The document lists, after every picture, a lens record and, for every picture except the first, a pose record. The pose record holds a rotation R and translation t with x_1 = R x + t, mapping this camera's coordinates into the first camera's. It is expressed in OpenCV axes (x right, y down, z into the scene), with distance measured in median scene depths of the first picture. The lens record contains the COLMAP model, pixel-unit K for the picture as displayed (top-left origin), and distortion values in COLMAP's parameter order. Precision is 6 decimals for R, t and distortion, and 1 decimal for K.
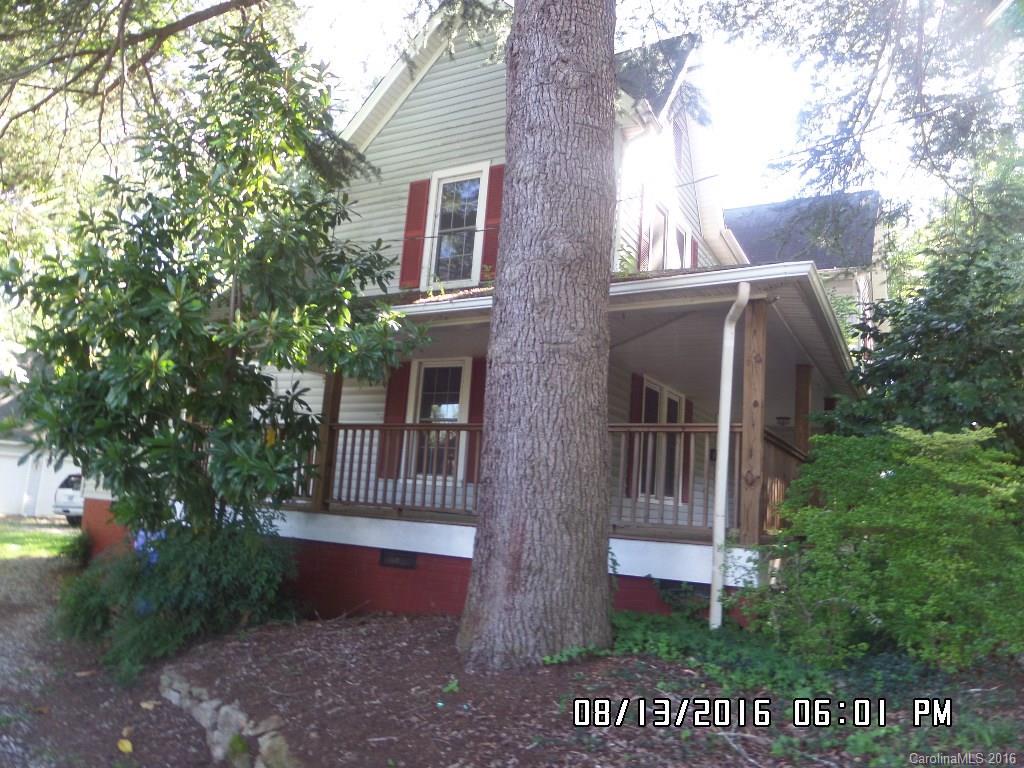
lens RADIAL K [[743.3, 0, 514.3], [0, 743.3, 392.0], [0, 0, 1]] dist [-0.009789, -0.022996]
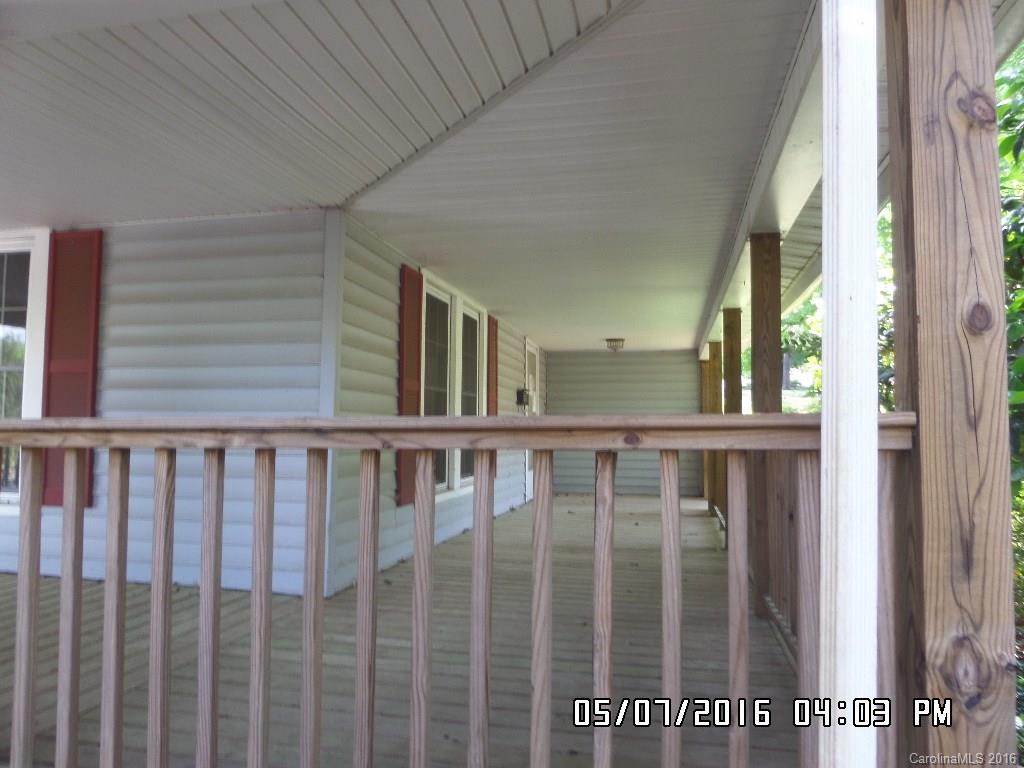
lens RADIAL K [[743.3, 0, 512.5], [0, 743.3, 387.5], [0, 0, 1]] dist [-0.009789, -0.022996]
pose [[0.954460, -0.042569, 0.295287, 0.075250], [0.012379, 0.994566, 0.103365, 0.006692], [-0.298083, -0.095002, 0.949801, 0.471268]]
